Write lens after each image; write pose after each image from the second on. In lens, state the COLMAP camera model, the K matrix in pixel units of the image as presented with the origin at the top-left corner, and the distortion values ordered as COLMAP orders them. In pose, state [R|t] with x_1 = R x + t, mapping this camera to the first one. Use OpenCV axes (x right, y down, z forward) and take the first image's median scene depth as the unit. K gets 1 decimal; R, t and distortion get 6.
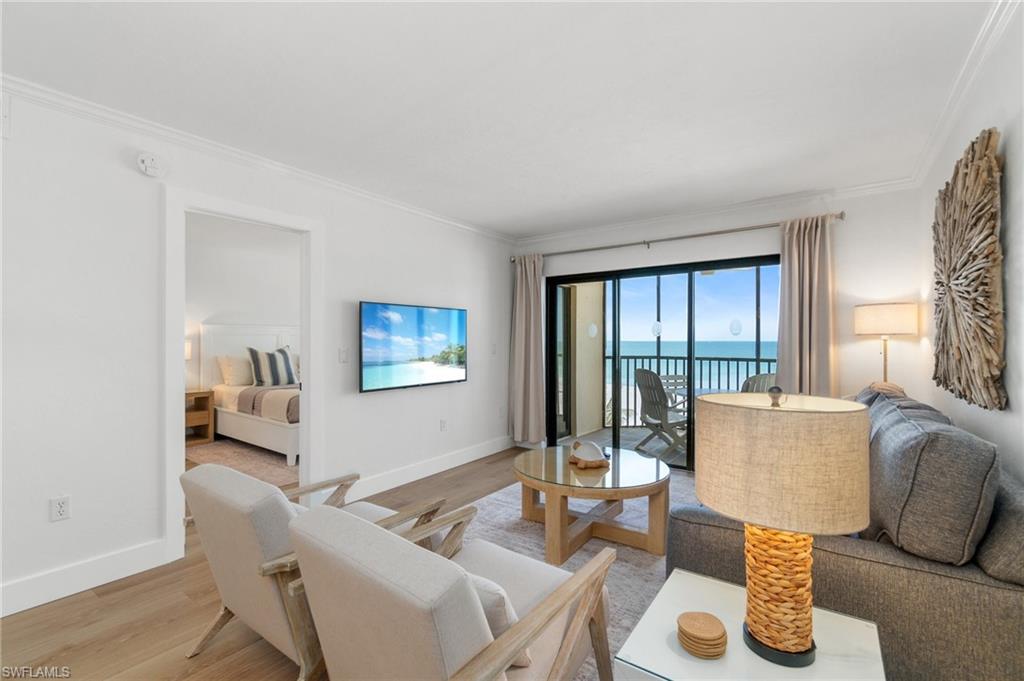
lens RADIAL K [[451.4, 0, 511.7], [0, 451.4, 339.4], [0, 0, 1]] dist [0.002598, 0.000910]
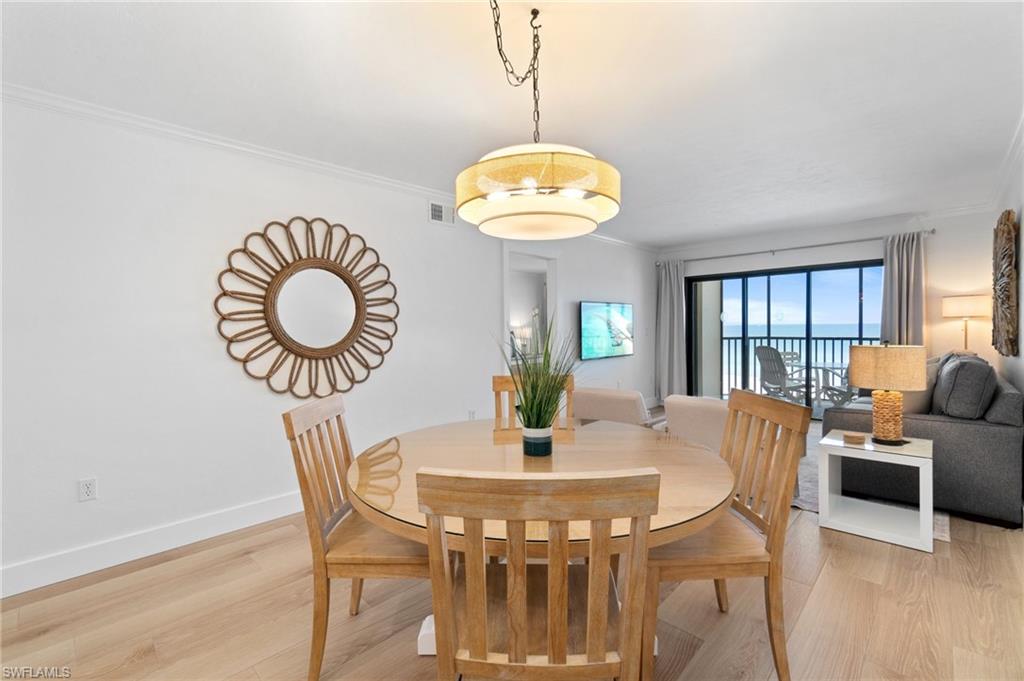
lens RADIAL K [[451.4, 0, 511.1], [0, 451.4, 339.4], [0, 0, 1]] dist [0.002598, 0.000910]
pose [[0.989790, -0.010997, -0.142109, -0.345801], [0.014878, 0.999544, 0.026279, 0.000780], [0.141756, -0.028125, 0.989502, -0.548243]]
